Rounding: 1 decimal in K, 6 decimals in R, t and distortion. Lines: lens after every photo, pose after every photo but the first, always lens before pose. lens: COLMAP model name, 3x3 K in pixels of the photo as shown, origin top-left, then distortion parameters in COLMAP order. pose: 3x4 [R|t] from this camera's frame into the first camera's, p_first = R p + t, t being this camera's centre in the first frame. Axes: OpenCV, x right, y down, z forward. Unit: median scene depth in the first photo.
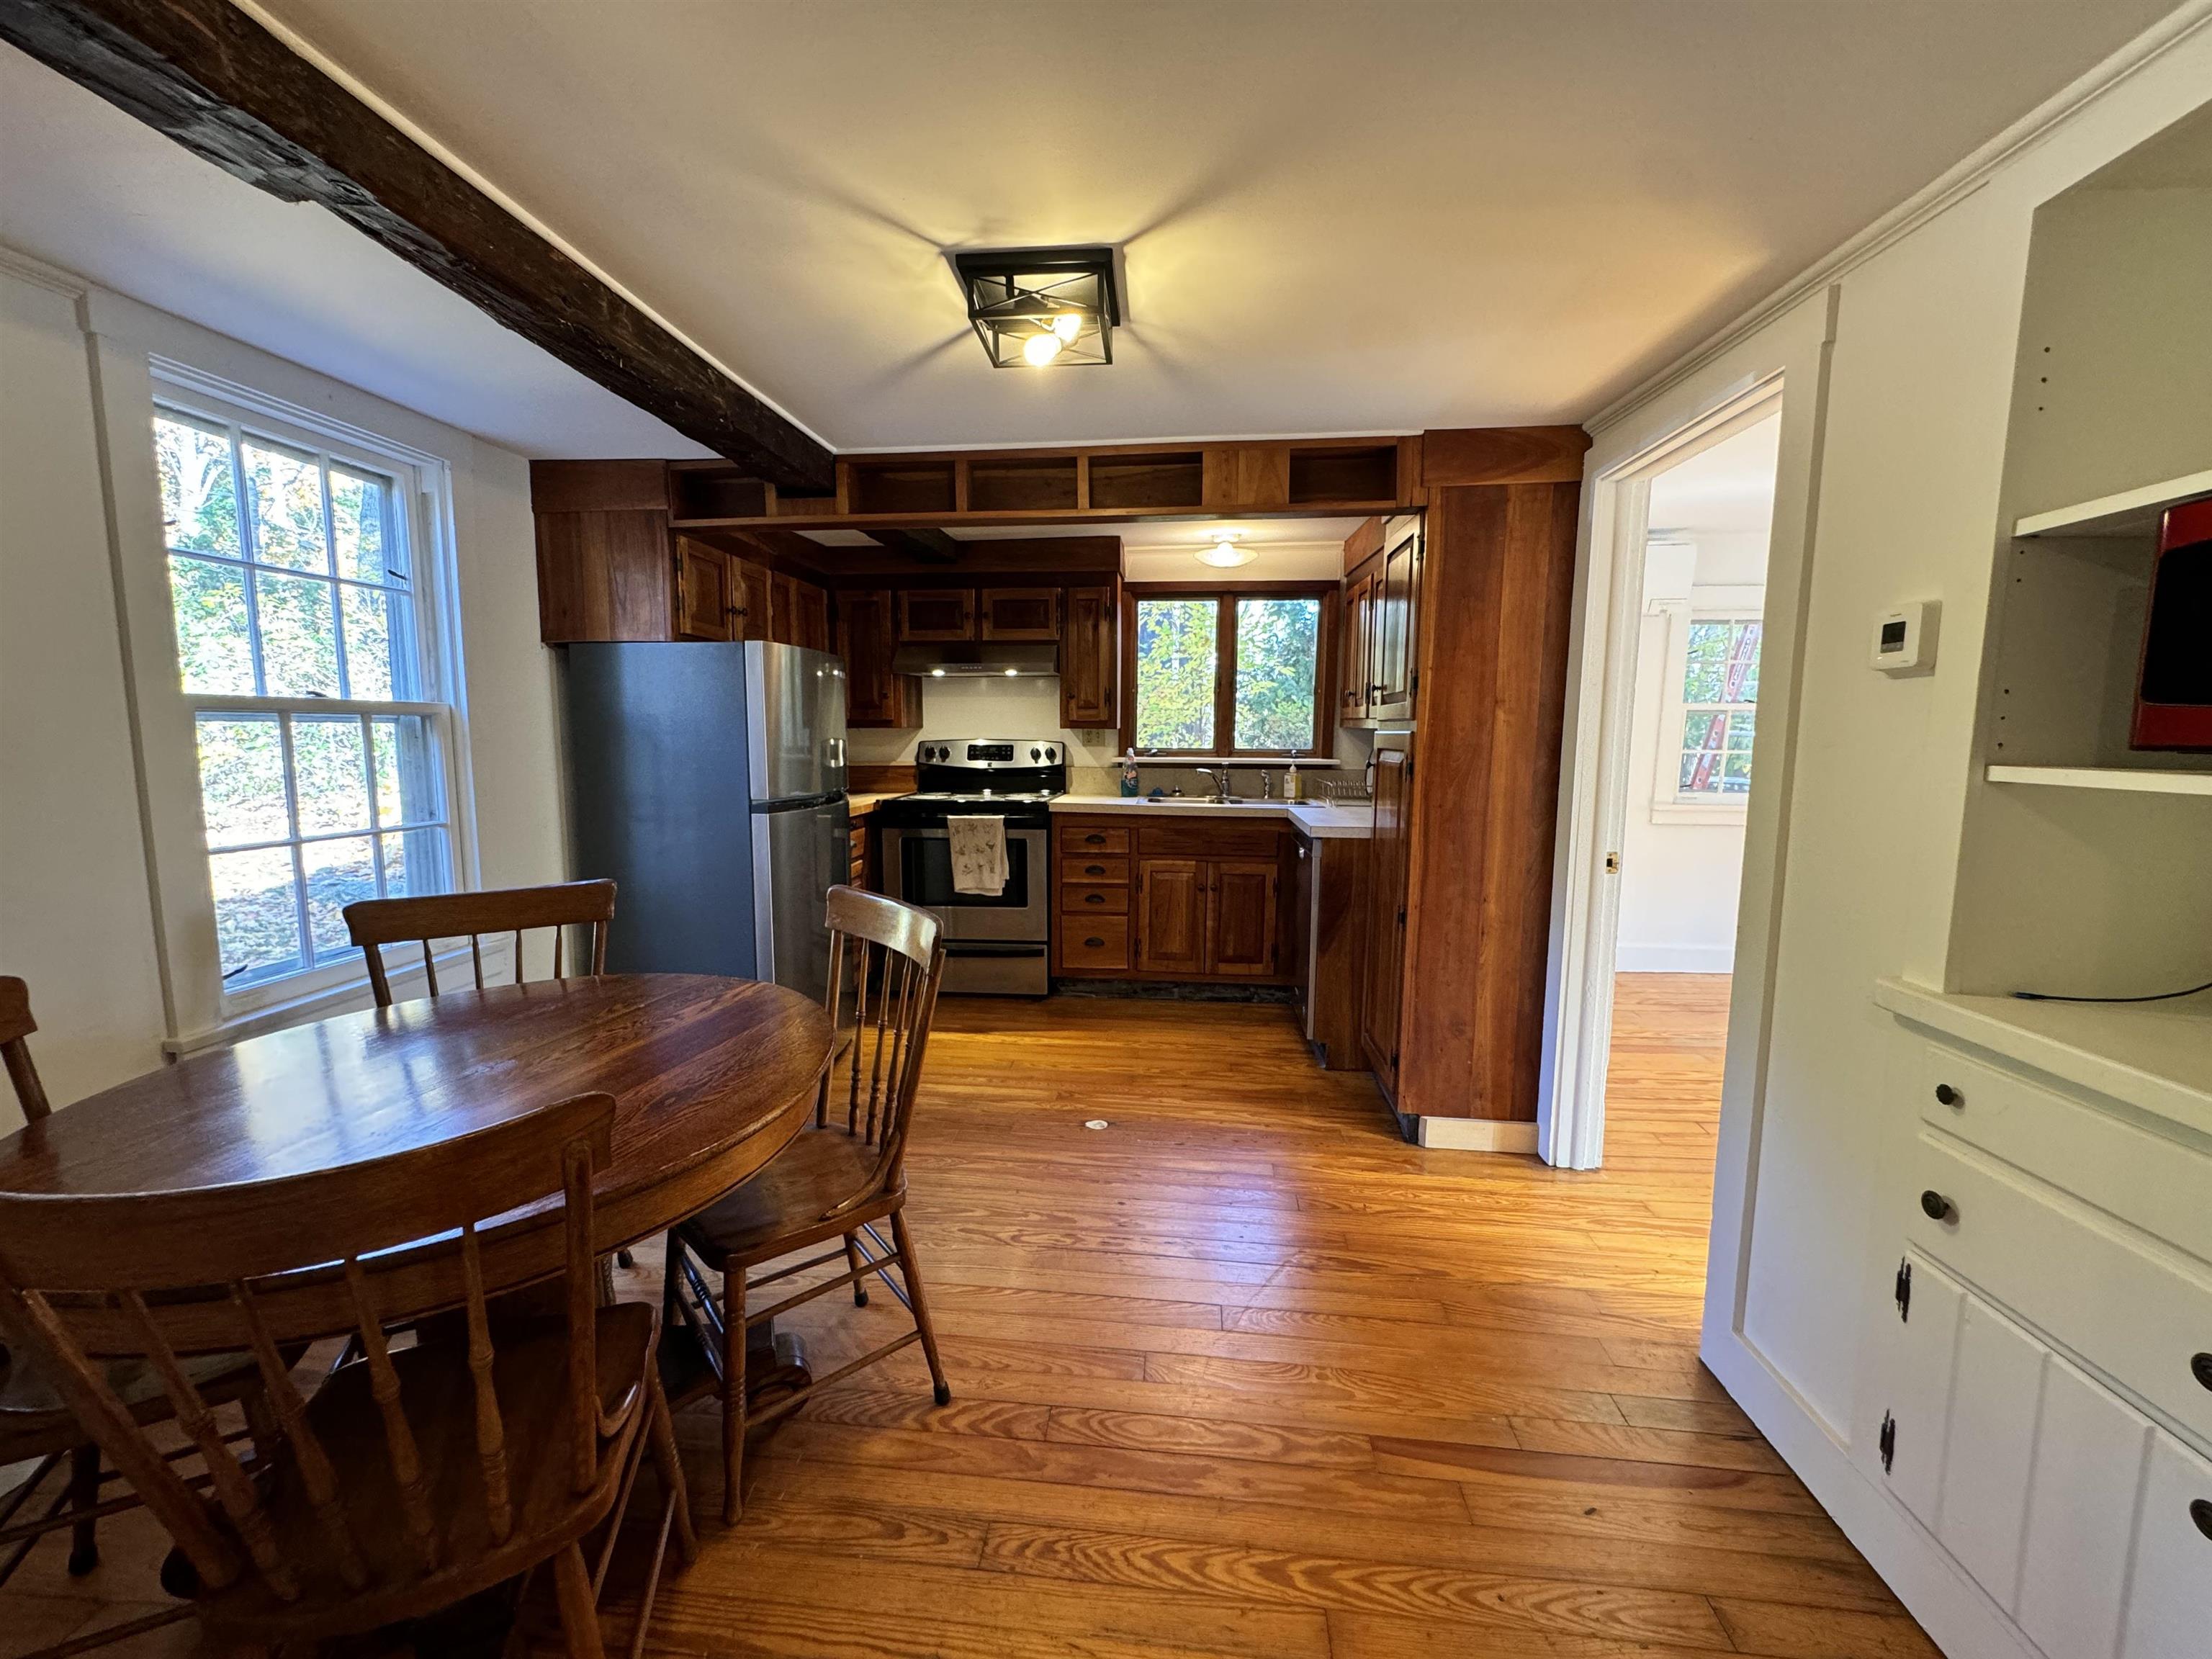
lens RADIAL K [[884.2, 0, 1105.1], [0, 884.2, 834.4], [0, 0, 1]] dist [-0.006091, 0.000113]
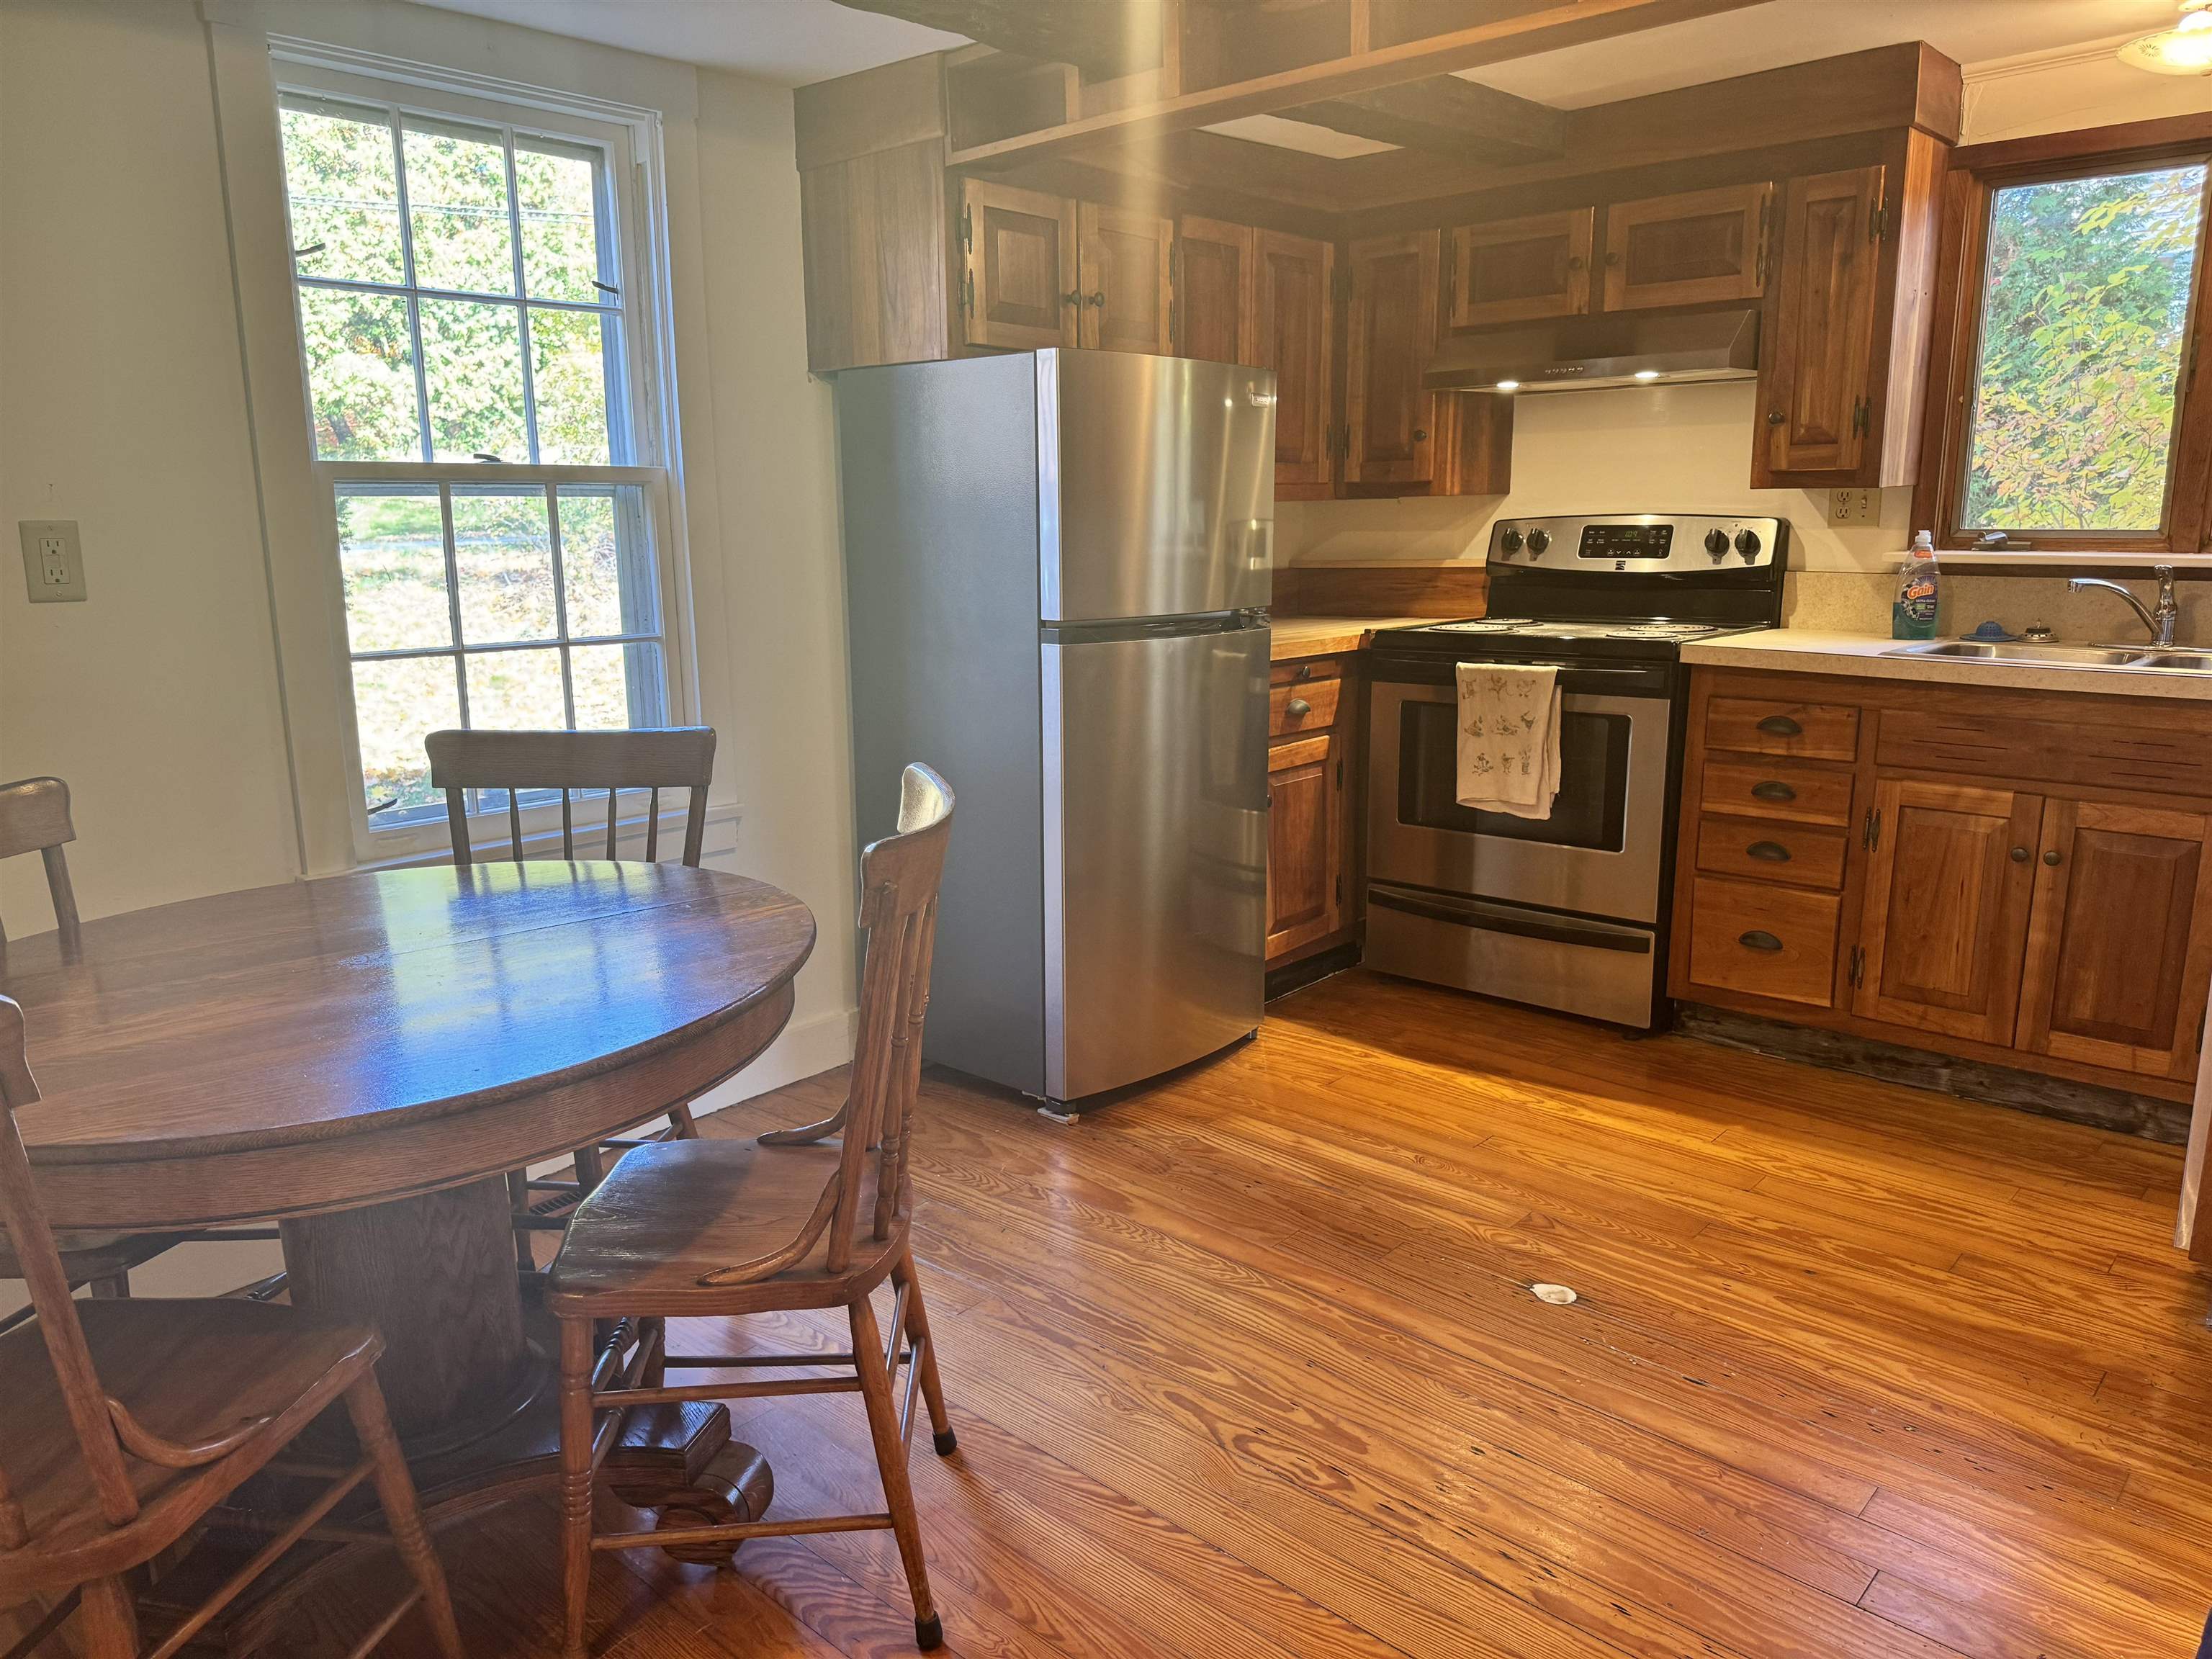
lens RADIAL K [[1556.1, 0, 1101.0], [0, 1556.1, 842.2], [0, 0, 1]] dist [0.053135, -0.076061]
pose [[0.800373, 0.113653, -0.588630, 0.199730], [-0.057608, 0.991902, 0.113186, -0.006972], [0.596728, -0.056681, 0.800439, 0.110098]]
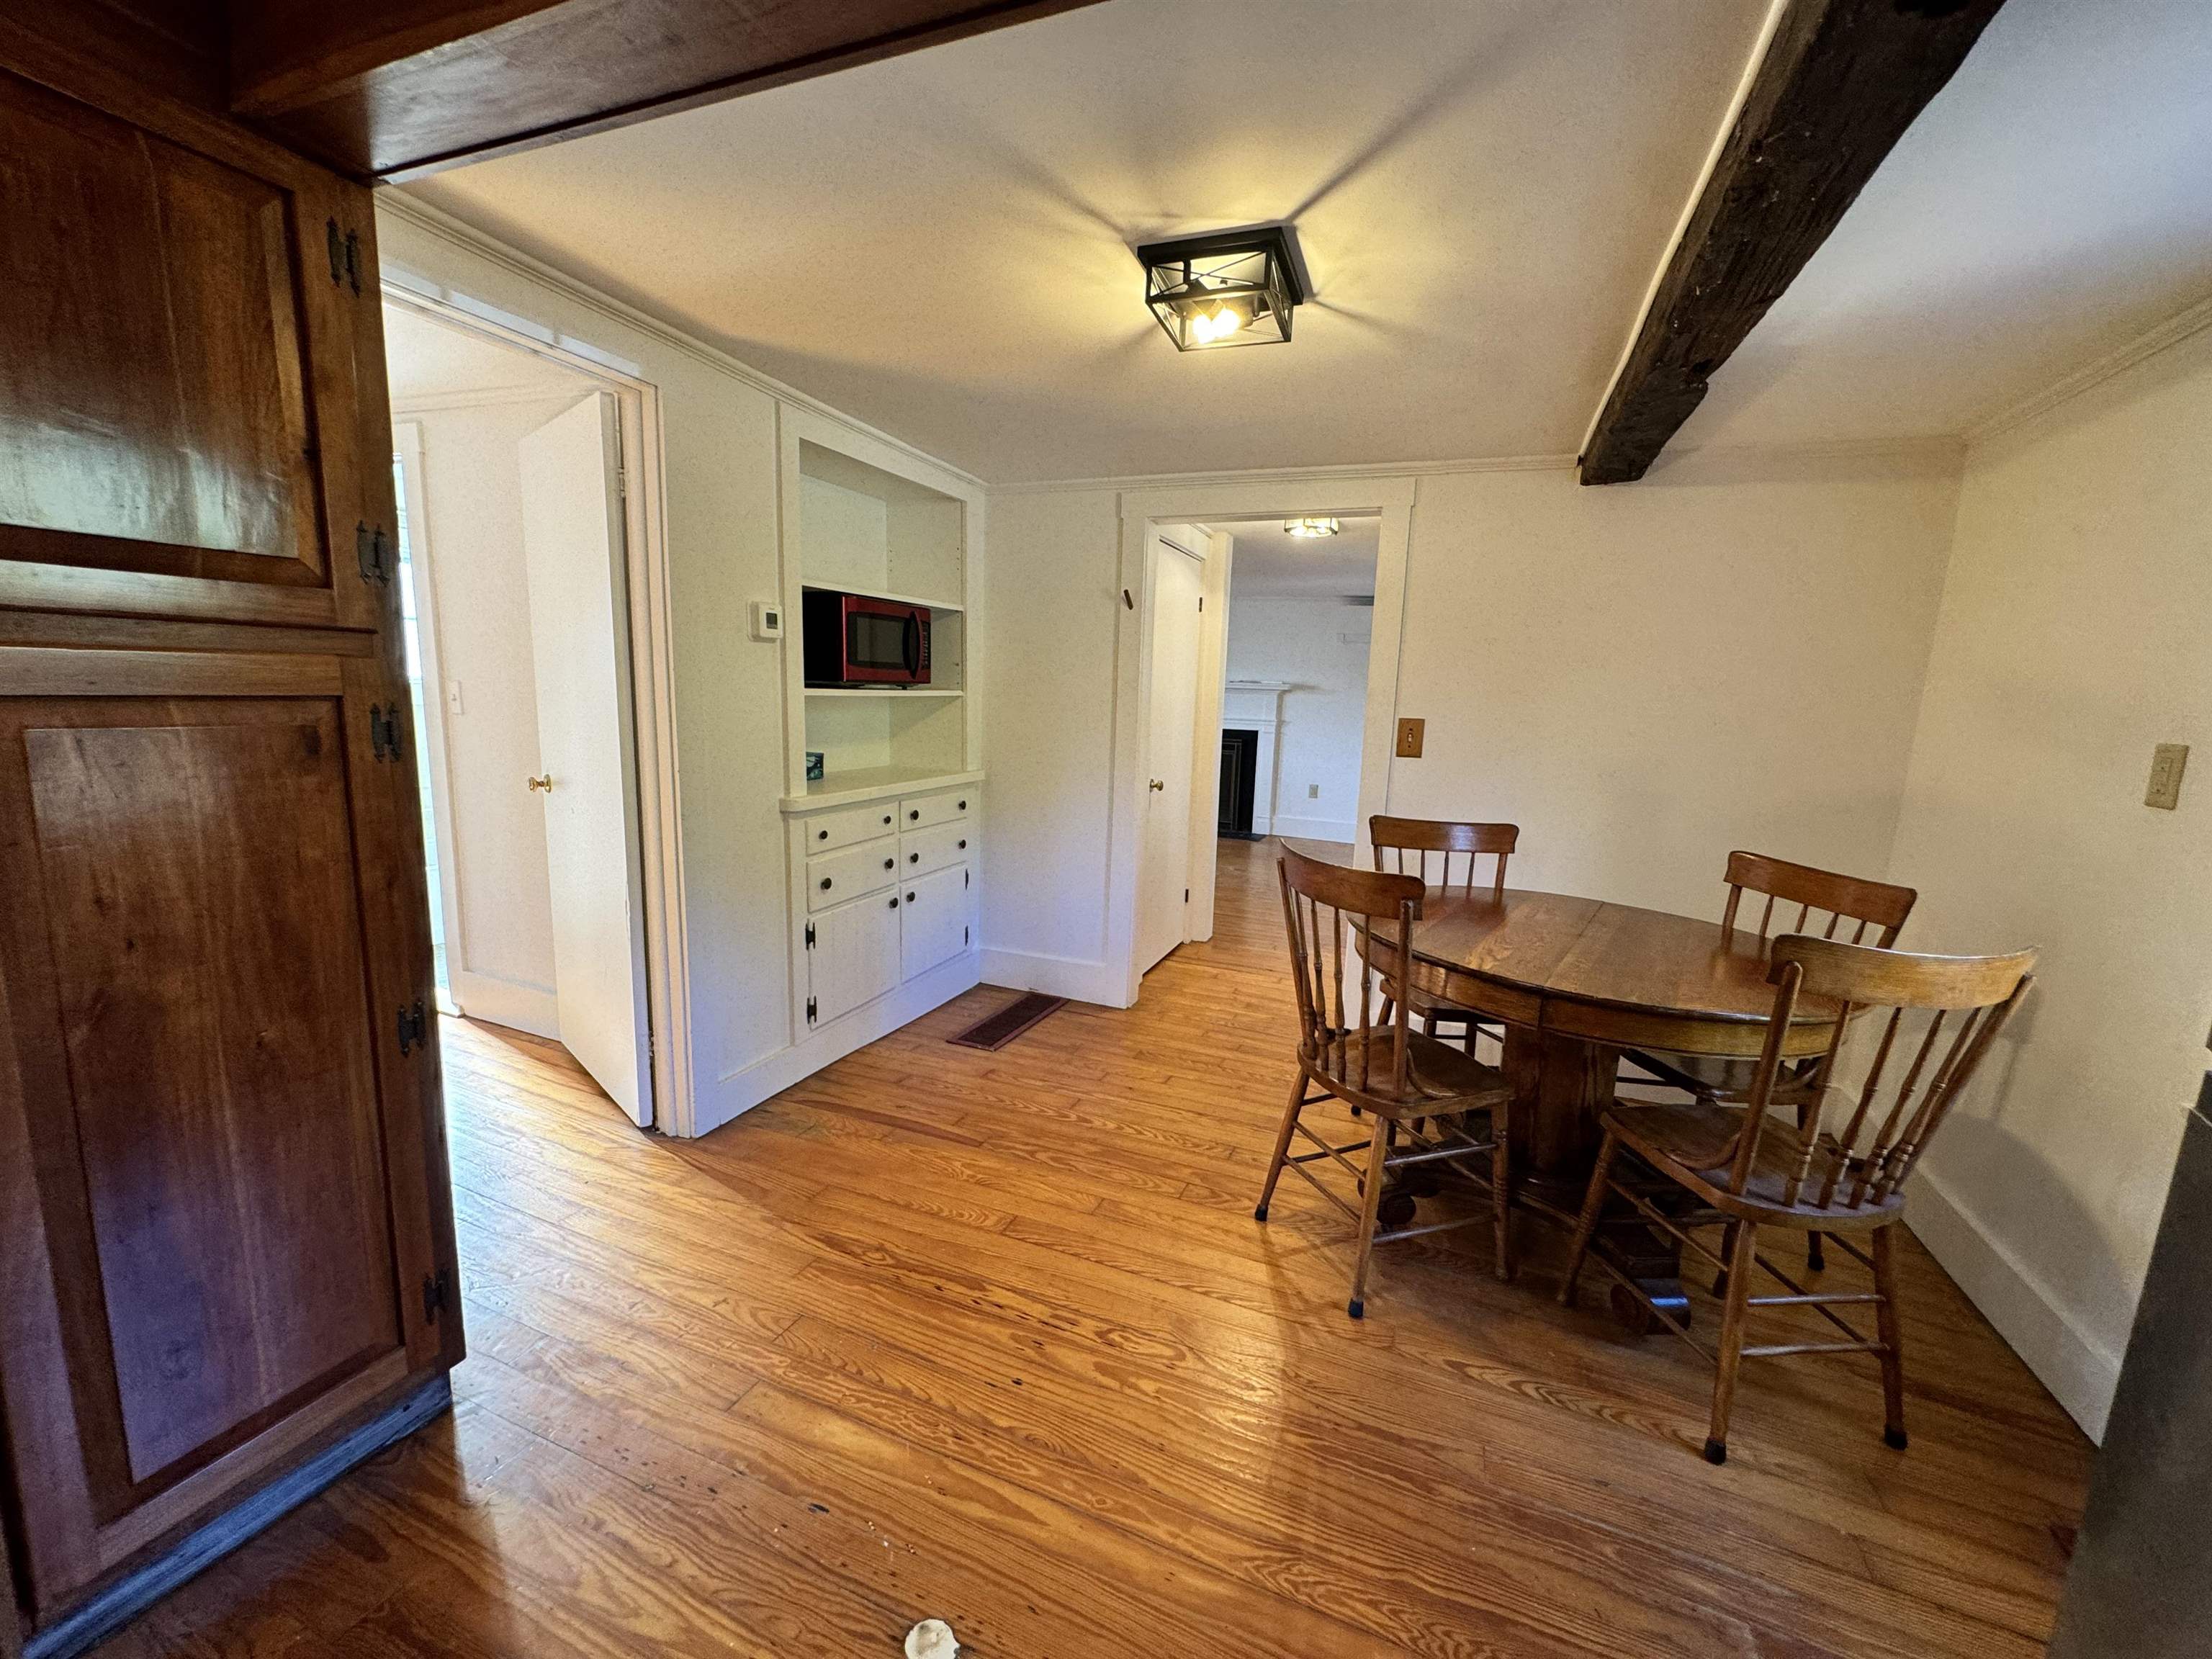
lens RADIAL K [[884.2, 0, 1105.1], [0, 884.2, 834.4], [0, 0, 1]] dist [-0.006091, 0.000113]
pose [[-0.954761, -0.089463, 0.283599, -0.120931], [-0.008858, 0.961807, 0.273586, -0.105227], [-0.297243, 0.258697, -0.919088, 0.901123]]
